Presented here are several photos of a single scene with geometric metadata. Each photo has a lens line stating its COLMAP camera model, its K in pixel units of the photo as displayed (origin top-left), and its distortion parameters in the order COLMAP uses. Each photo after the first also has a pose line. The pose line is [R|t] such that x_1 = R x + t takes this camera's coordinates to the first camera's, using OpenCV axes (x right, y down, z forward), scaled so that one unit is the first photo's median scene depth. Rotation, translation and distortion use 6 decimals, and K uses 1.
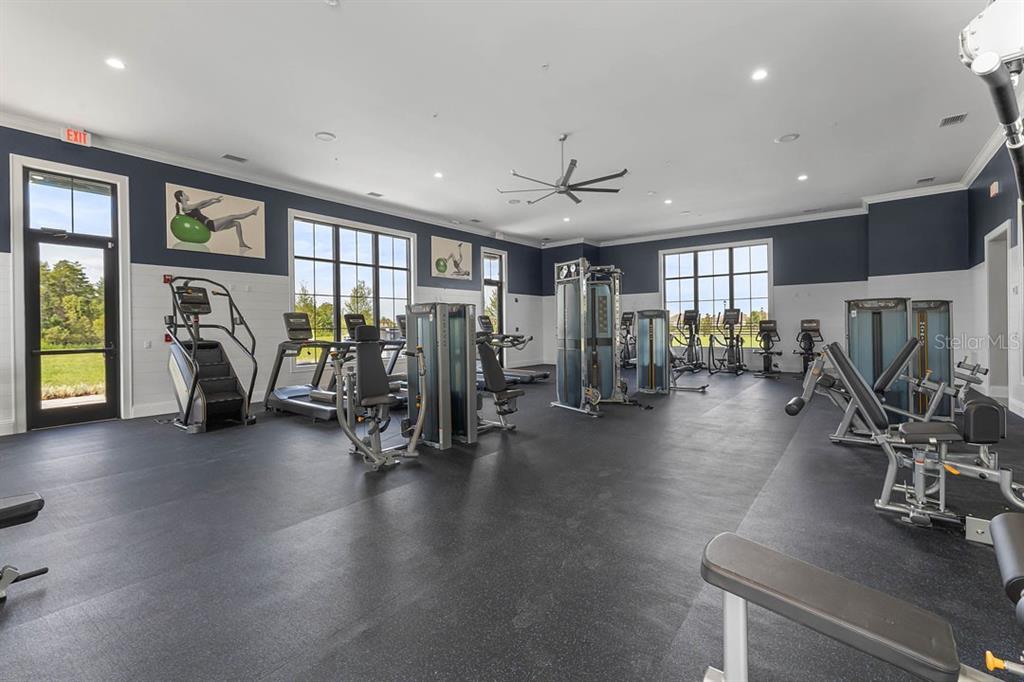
lens RADIAL K [[444.1, 0, 511.7], [0, 444.1, 332.5], [0, 0, 1]] dist [-0.001898, -0.000277]
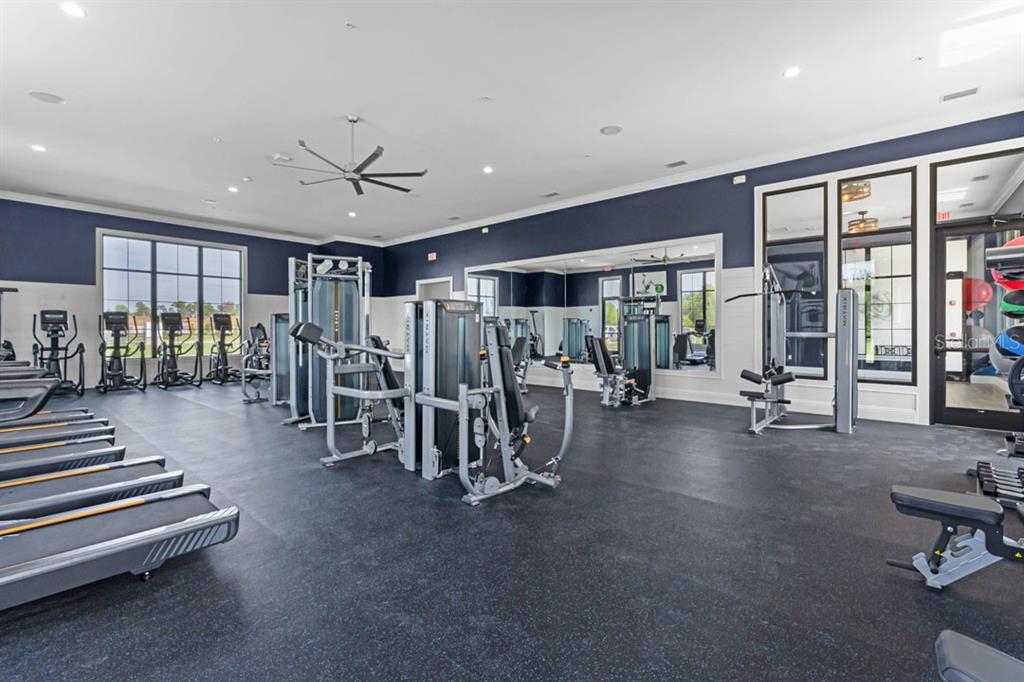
lens RADIAL K [[449.3, 0, 510.1], [0, 449.3, 332.5], [0, 0, 1]] dist [-0.002223, -0.000121]
pose [[0.052519, 0.006777, 0.998597, -0.729246], [0.014700, 0.999863, -0.007559, 0.001731], [-0.998512, 0.015076, 0.052412, 0.610818]]
